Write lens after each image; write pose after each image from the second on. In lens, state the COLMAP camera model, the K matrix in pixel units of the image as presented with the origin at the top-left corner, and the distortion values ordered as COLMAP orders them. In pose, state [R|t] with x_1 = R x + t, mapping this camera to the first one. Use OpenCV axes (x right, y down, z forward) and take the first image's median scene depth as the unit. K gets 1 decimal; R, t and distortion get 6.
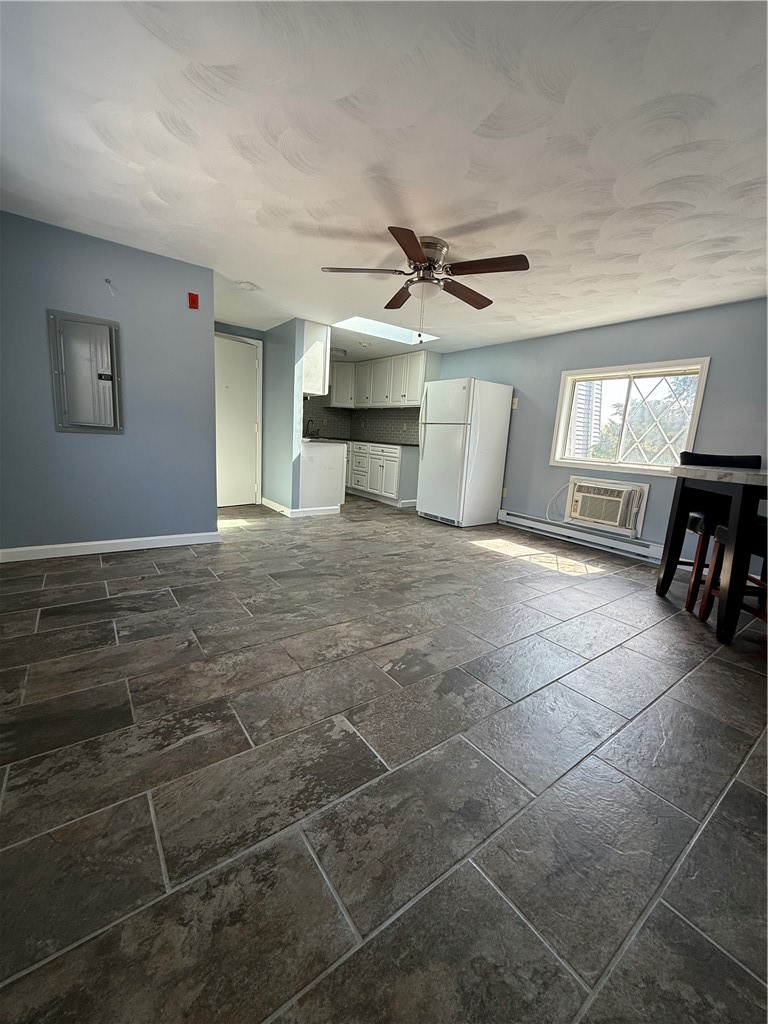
lens RADIAL K [[408.8, 0, 386.5], [0, 408.8, 511.9], [0, 0, 1]] dist [-0.000118, 0.000215]
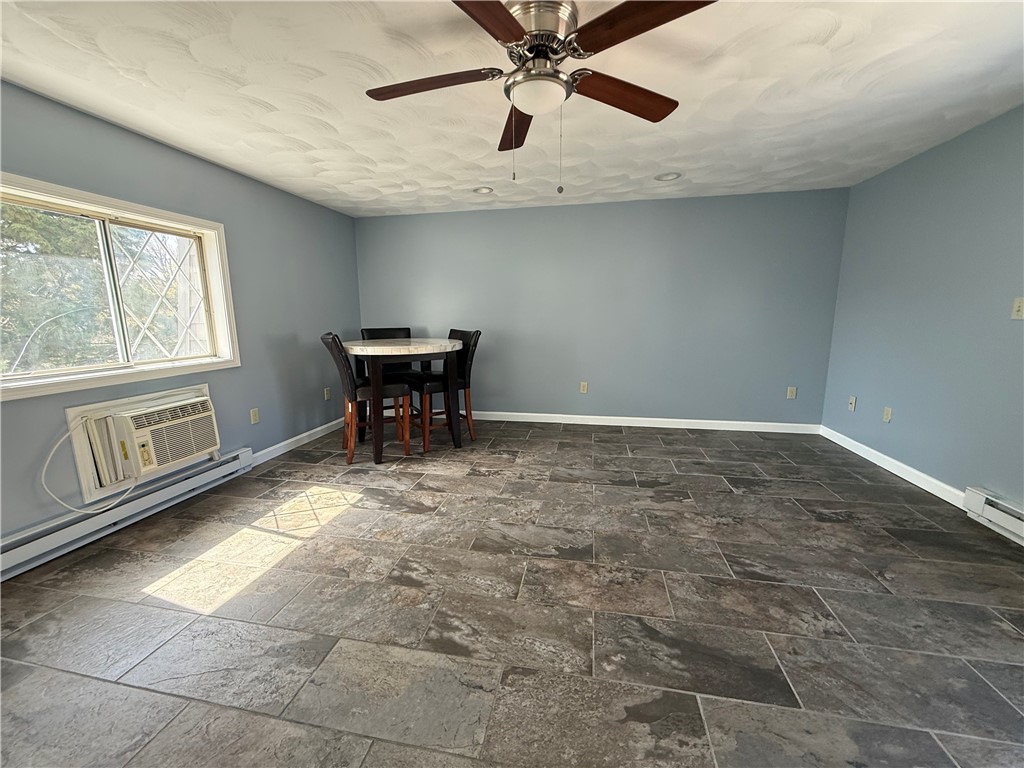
lens RADIAL K [[408.8, 0, 511.2], [0, 408.8, 384.8], [0, 0, 1]] dist [-0.000118, 0.000215]
pose [[-0.672023, -0.177091, 0.719043, -0.342558], [0.104492, 0.938593, 0.328823, -0.336512], [-0.733121, 0.296111, -0.612252, 1.411035]]
